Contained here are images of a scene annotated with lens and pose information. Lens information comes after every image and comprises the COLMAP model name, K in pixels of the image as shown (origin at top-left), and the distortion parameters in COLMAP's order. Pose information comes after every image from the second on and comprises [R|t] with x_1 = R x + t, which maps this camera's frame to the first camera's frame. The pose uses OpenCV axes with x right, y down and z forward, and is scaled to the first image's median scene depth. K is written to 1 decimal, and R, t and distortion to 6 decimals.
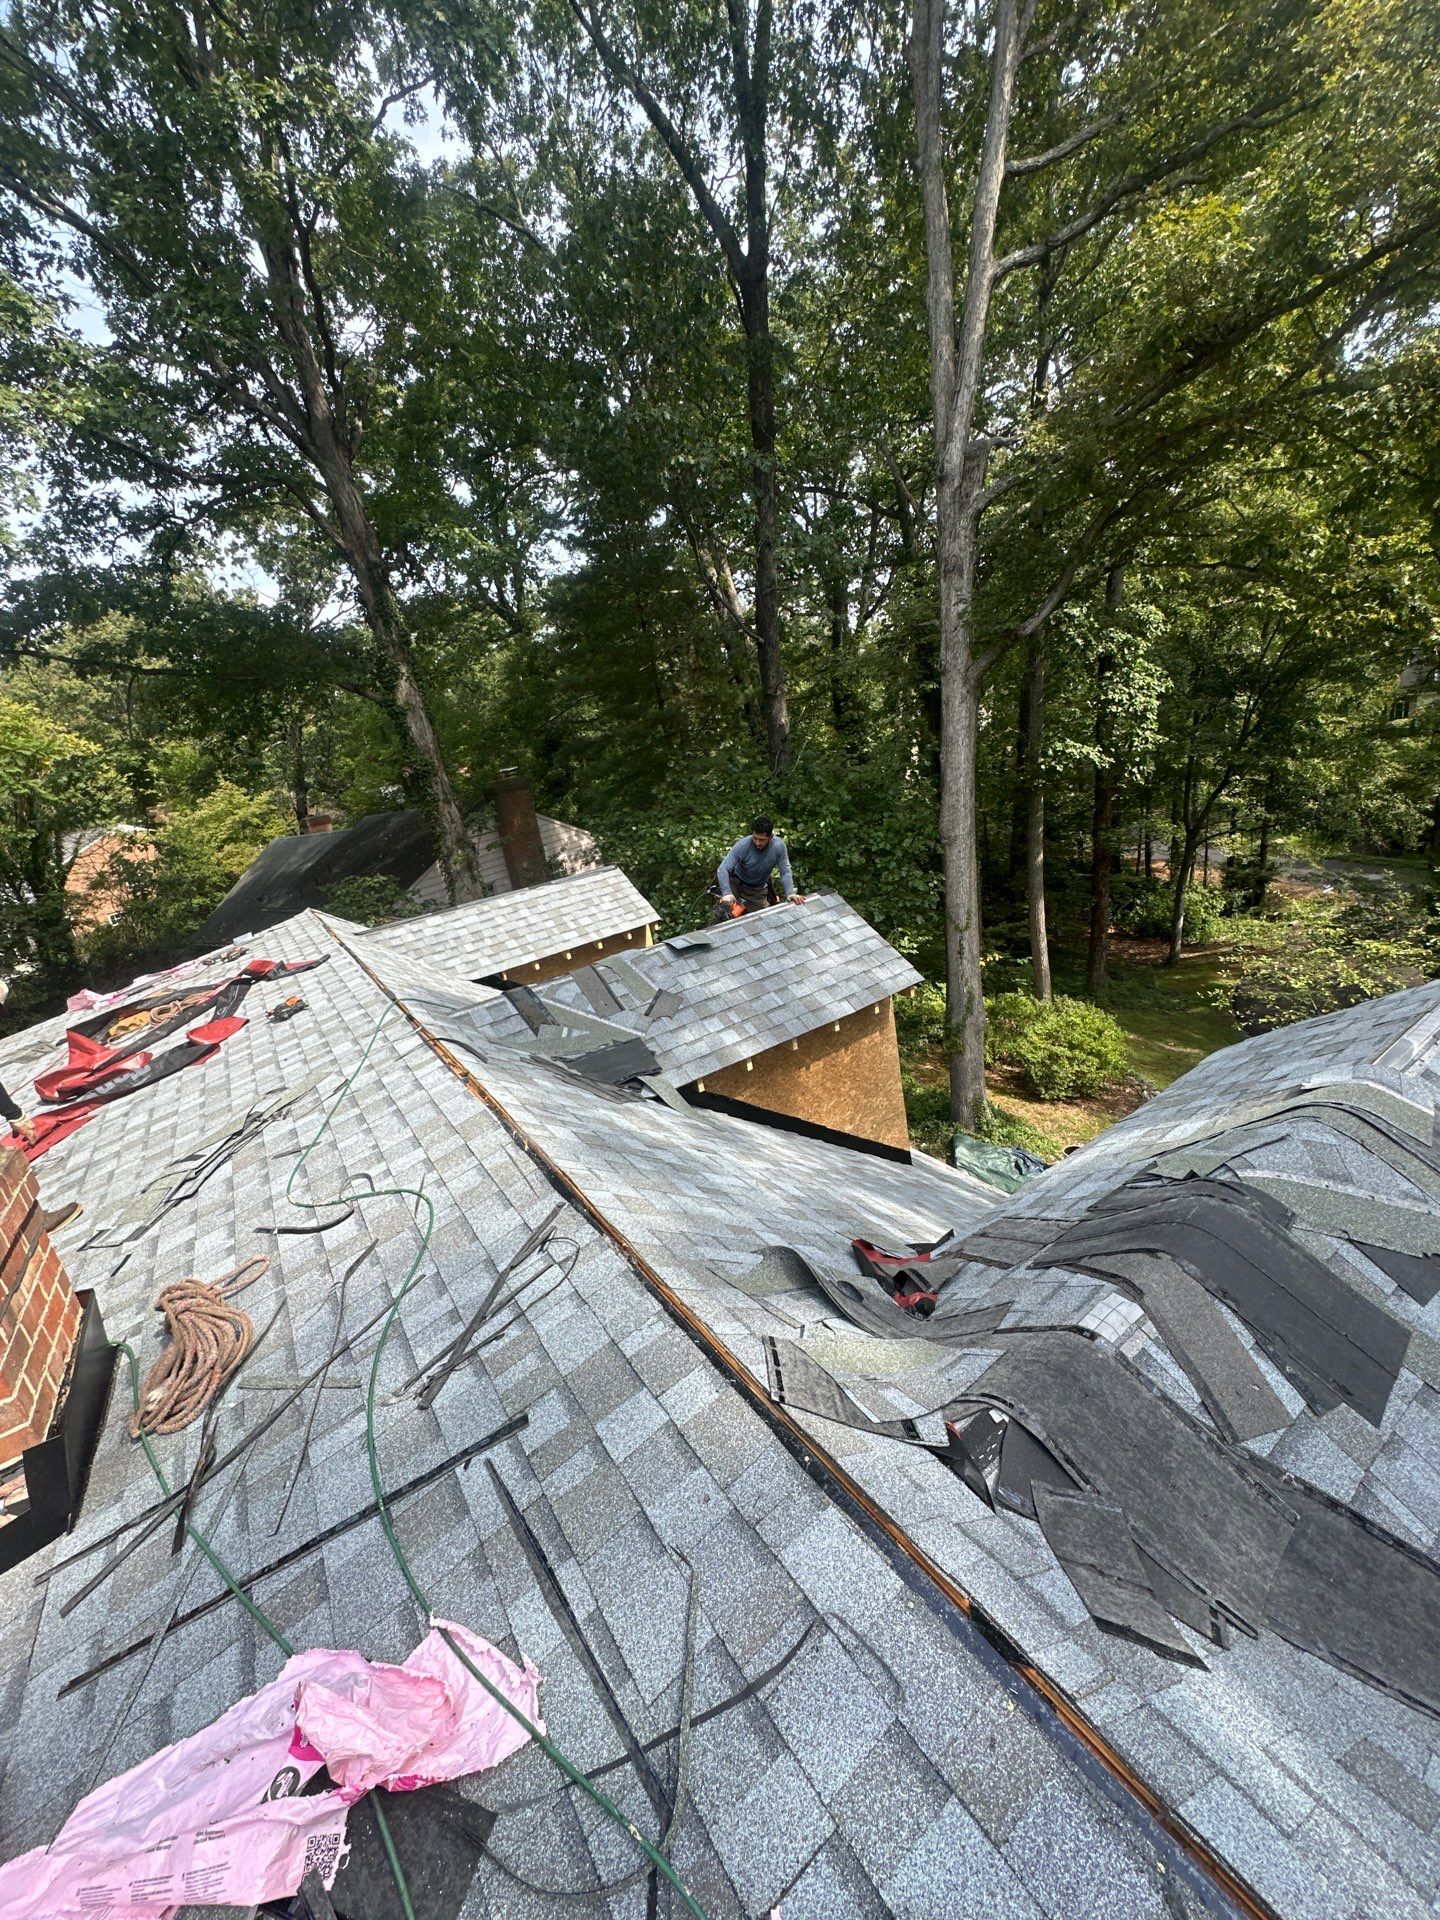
lens RADIAL K [[770.9, 0, 720.0], [0, 770.9, 960.0], [0, 0, 1]] dist [0.001180, 0.000863]
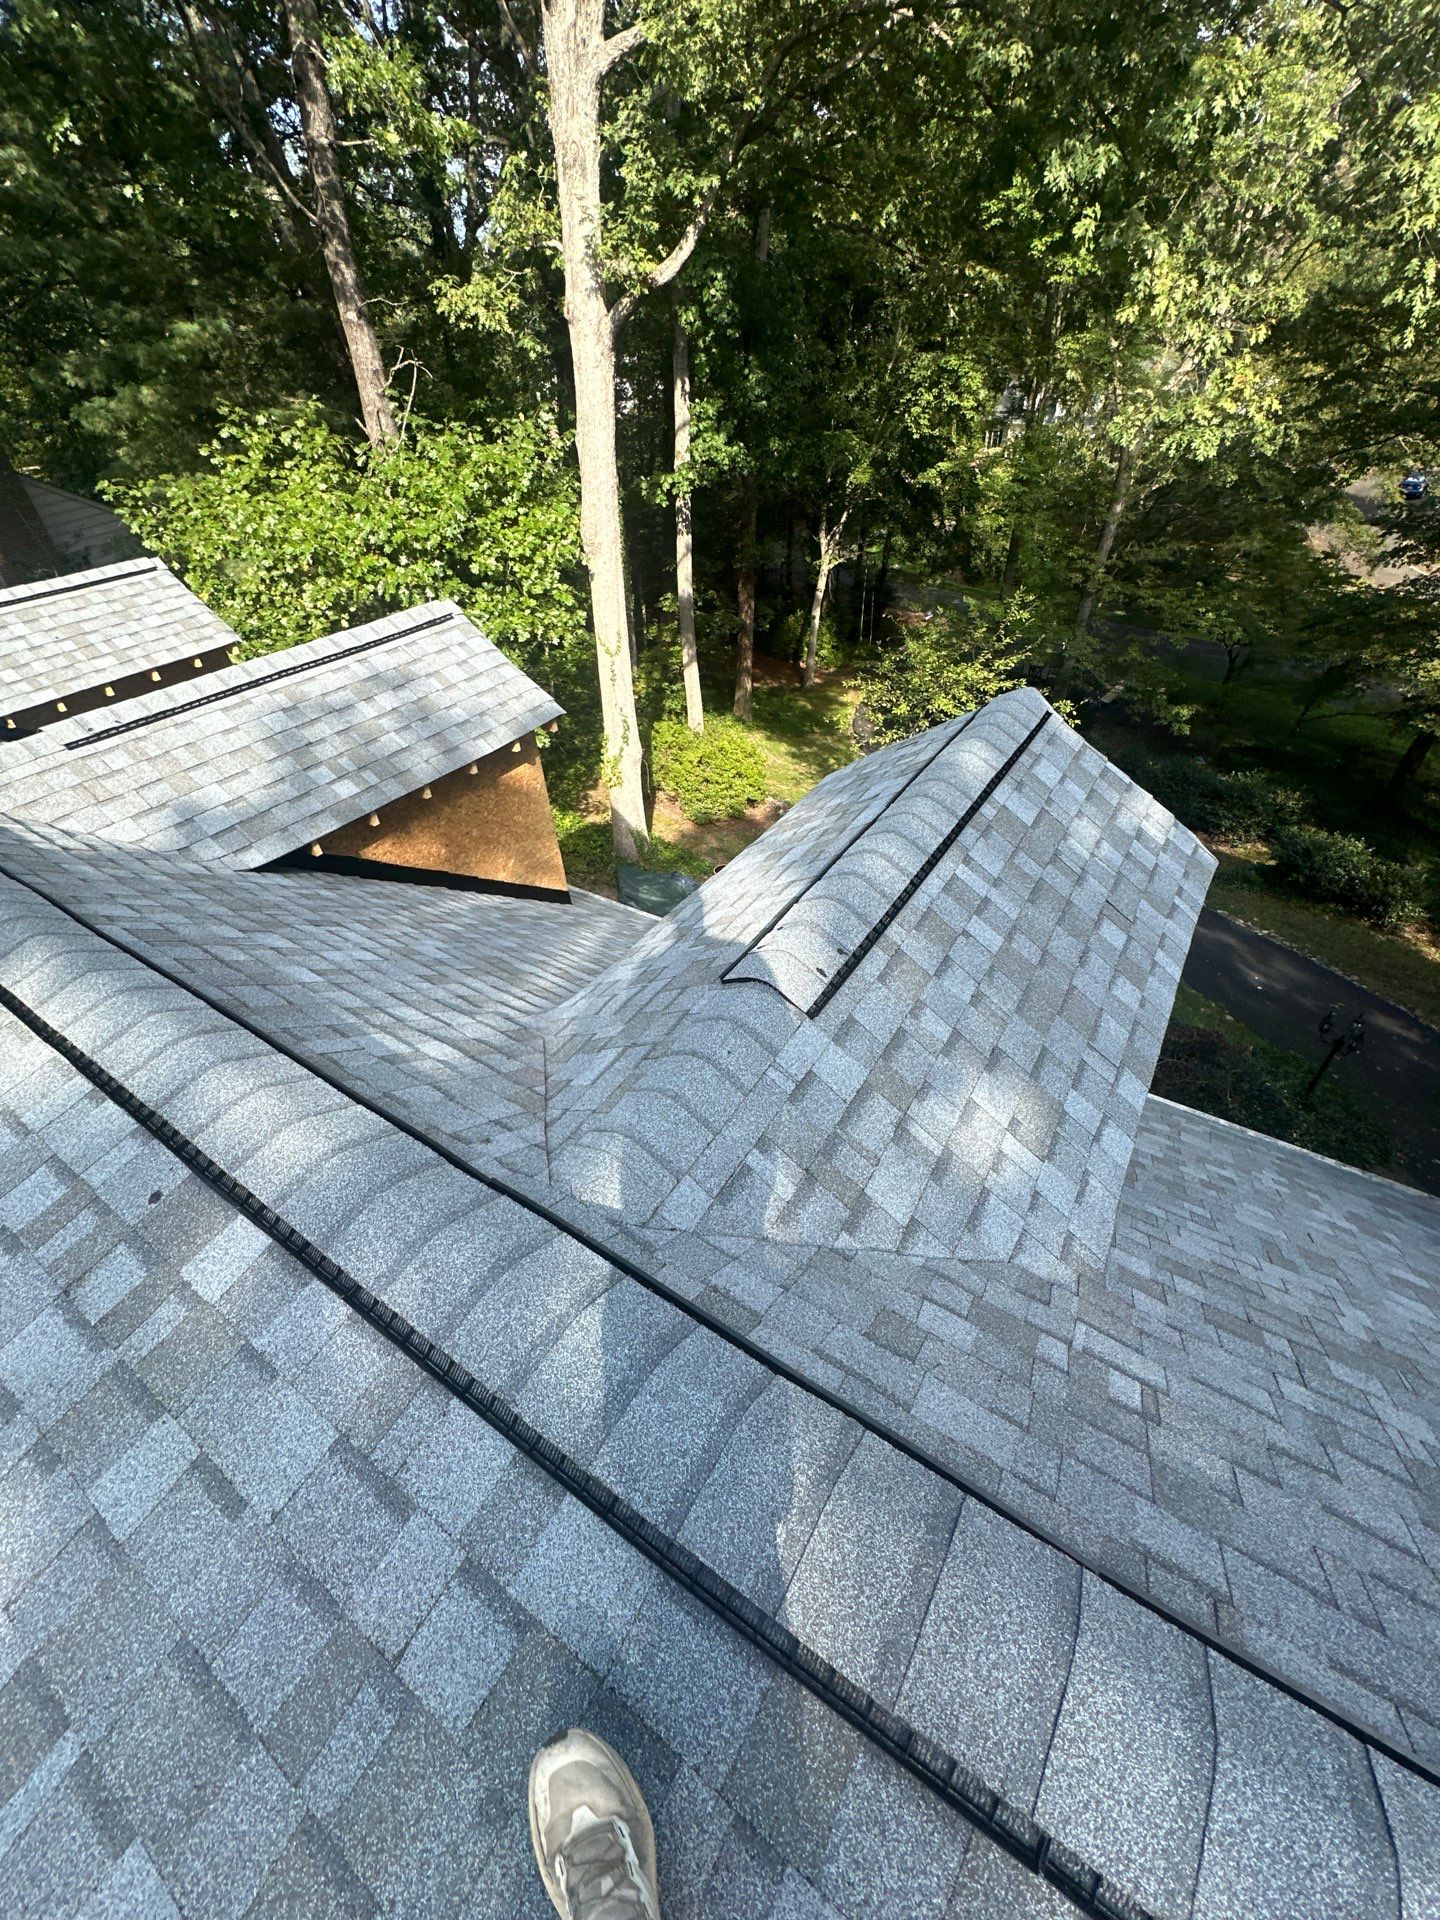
lens RADIAL K [[768.3, 0, 723.7], [0, 768.3, 962.2], [0, 0, 1]] dist [-0.004013, 0.000466]
pose [[0.909727, -0.153720, 0.385704, 0.023613], [0.015284, 0.940711, 0.338865, -0.001182], [-0.414926, -0.302379, 0.858139, 0.022903]]
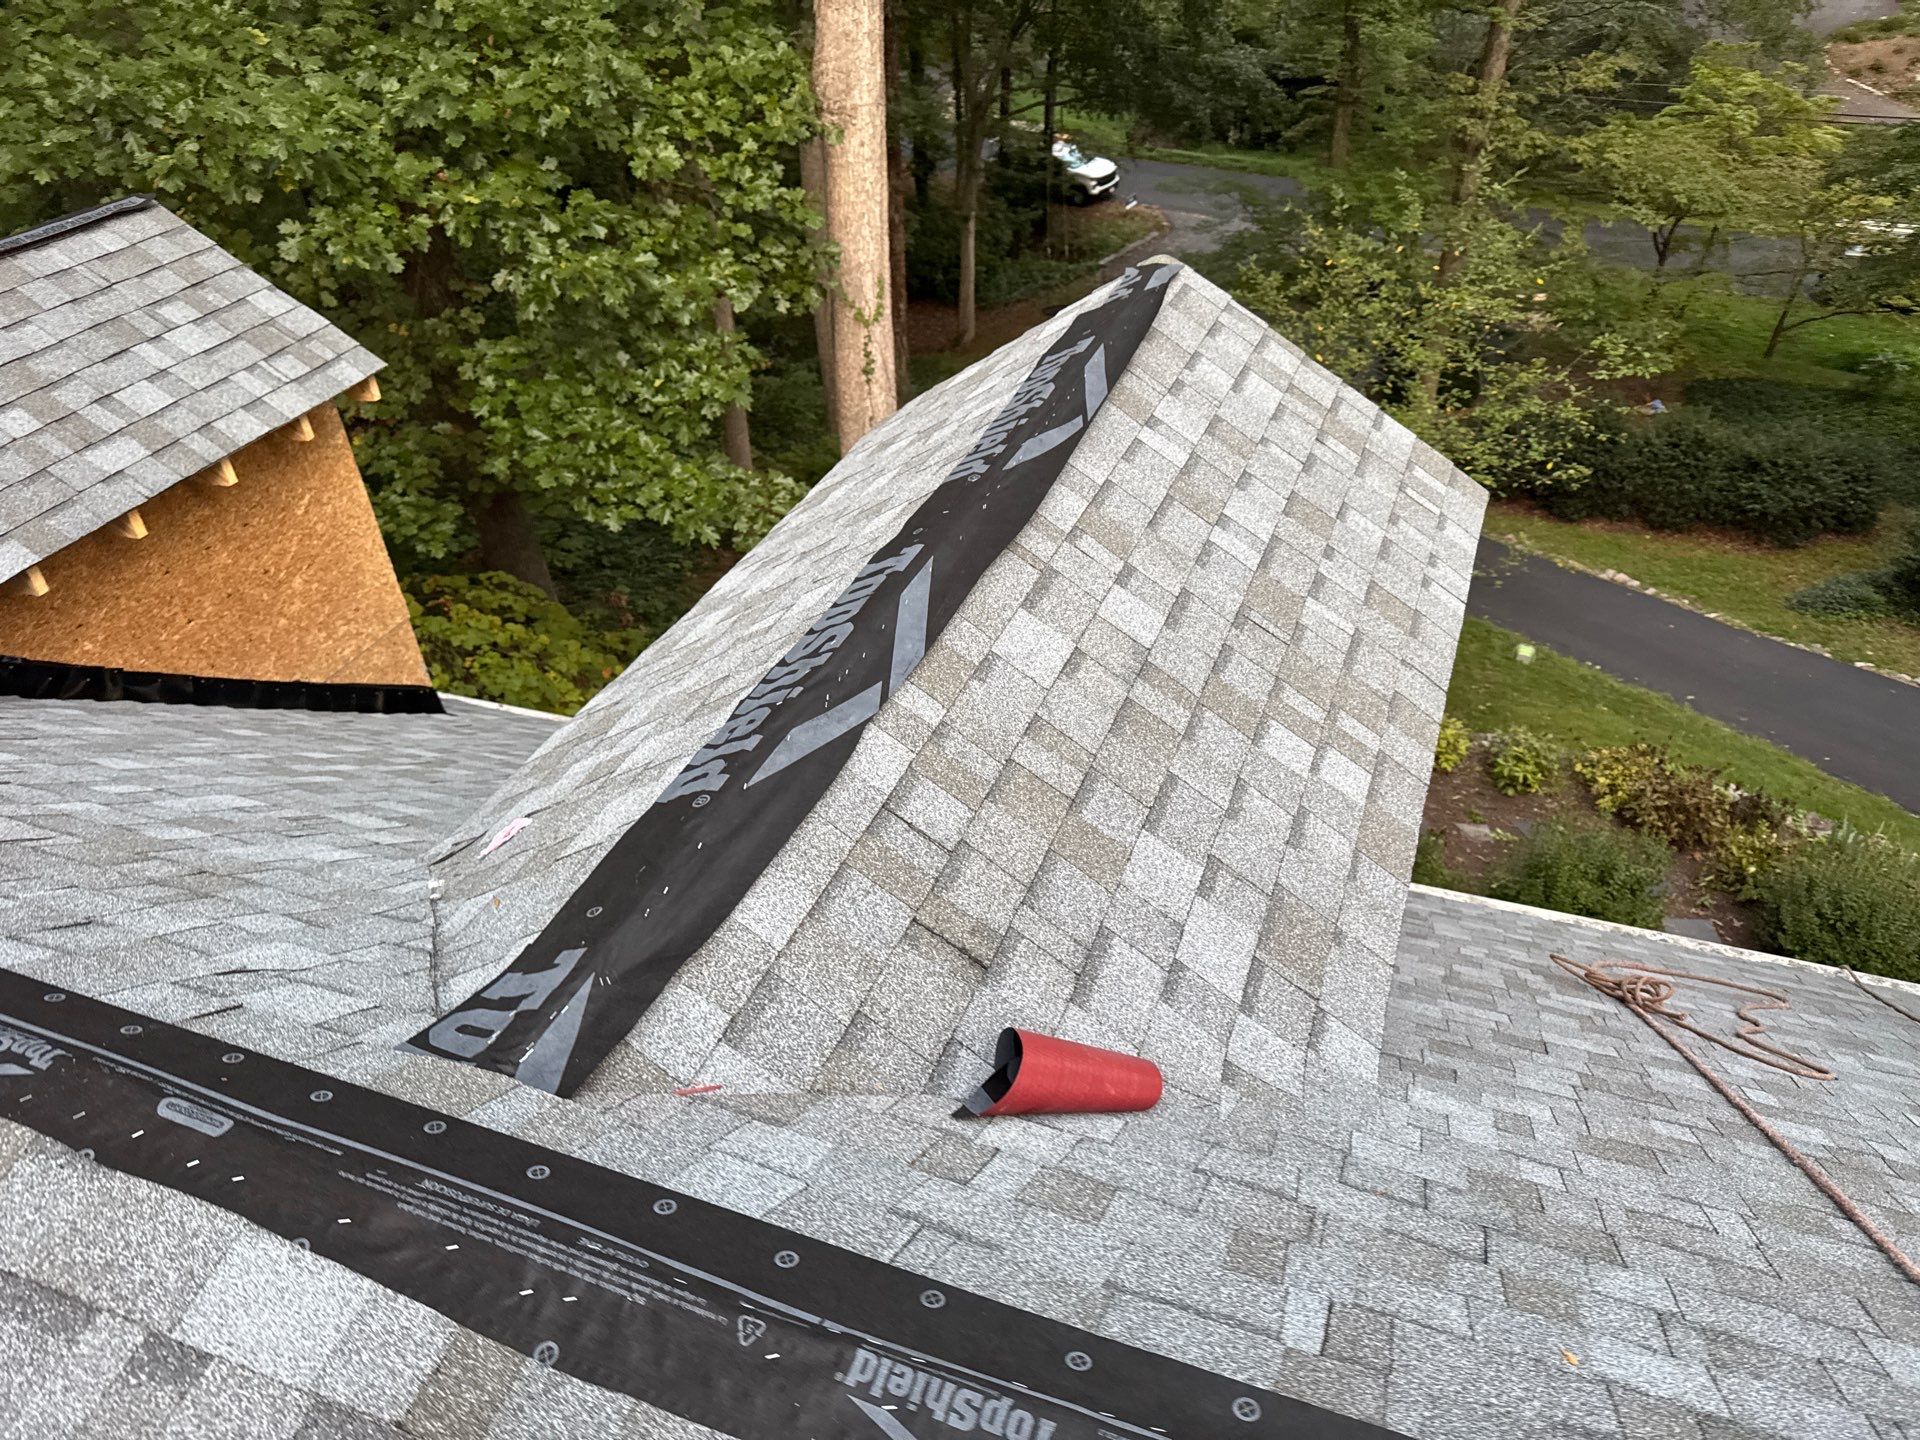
lens RADIAL K [[1347.0, 0, 959.0], [0, 1347.0, 761.1], [0, 0, 1]] dist [0.000154, -0.002239]
pose [[0.813488, -0.250582, 0.524829, -0.256950], [0.092202, 0.946572, 0.309030, -0.056157], [-0.574226, -0.203002, 0.793129, 0.426322]]
